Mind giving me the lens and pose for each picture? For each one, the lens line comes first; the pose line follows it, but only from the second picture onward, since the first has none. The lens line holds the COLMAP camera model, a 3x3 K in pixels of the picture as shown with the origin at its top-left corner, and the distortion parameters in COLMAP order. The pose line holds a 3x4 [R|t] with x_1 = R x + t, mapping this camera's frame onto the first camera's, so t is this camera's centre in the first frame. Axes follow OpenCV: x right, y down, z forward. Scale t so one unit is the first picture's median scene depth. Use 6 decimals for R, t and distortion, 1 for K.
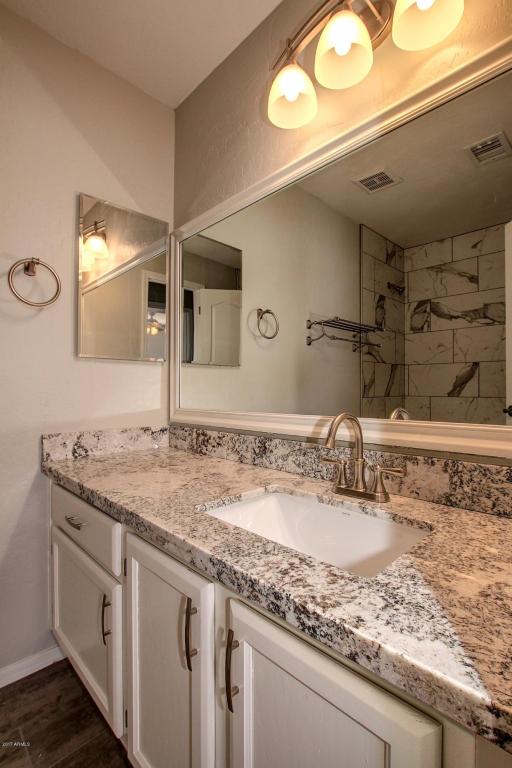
lens RADIAL K [[361.8, 0, 258.7], [0, 361.8, 388.7], [0, 0, 1]] dist [-0.031384, 0.005496]
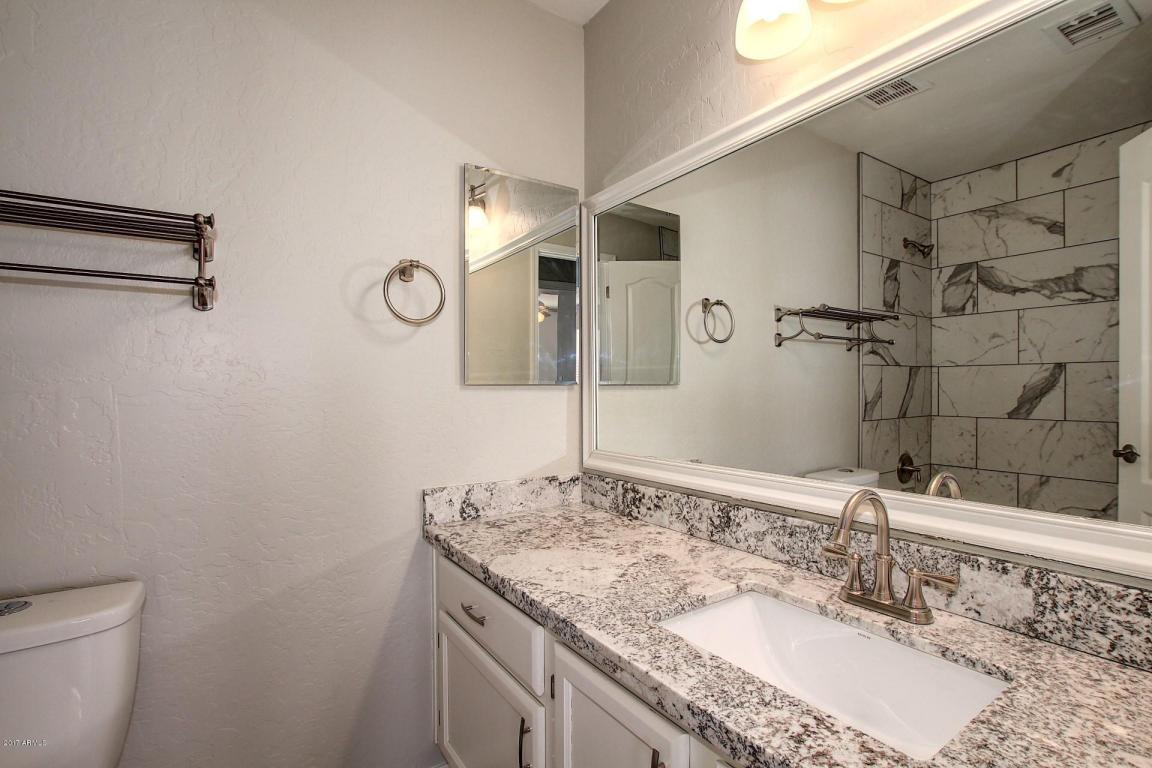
lens RADIAL K [[542.7, 0, 574.1], [0, 542.7, 382.5], [0, 0, 1]] dist [-0.031384, 0.005496]
pose [[0.983882, -0.008198, -0.178633, -0.085316], [0.011330, 0.999799, 0.016520, -0.117527], [0.178462, -0.018278, 0.983777, -0.071944]]
